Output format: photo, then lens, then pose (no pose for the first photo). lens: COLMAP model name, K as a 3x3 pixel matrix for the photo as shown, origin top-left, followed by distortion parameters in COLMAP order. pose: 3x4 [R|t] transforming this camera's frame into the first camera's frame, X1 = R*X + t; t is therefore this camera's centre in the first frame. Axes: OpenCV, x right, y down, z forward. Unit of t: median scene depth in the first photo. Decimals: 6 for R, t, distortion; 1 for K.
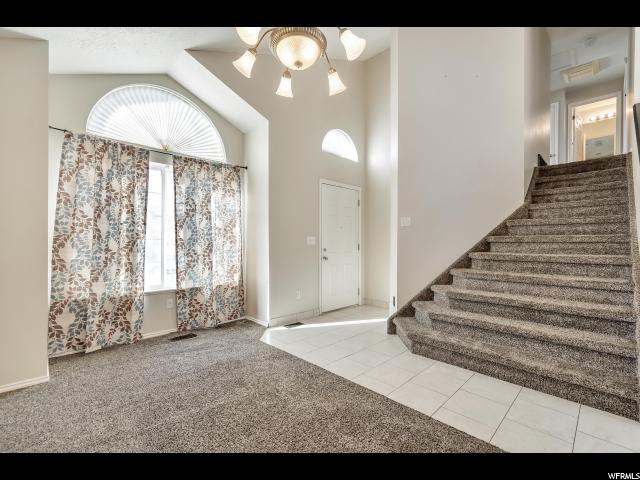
lens RADIAL K [[283.4, 0, 324.6], [0, 283.4, 239.9], [0, 0, 1]] dist [-0.002681, -0.000924]
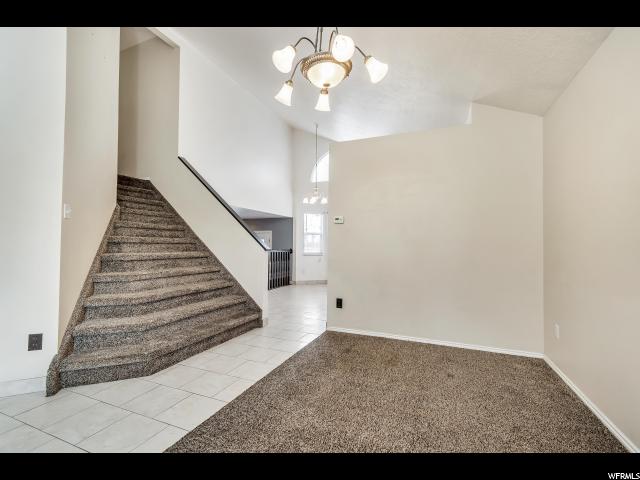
lens RADIAL K [[283.4, 0, 324.0], [0, 283.4, 240.9], [0, 0, 1]] dist [-0.002681, -0.000924]
pose [[-0.396694, 0.013368, 0.917853, -0.759583], [-0.008555, 0.999797, -0.018259, 0.018483], [-0.917911, -0.015096, -0.396499, 1.004756]]
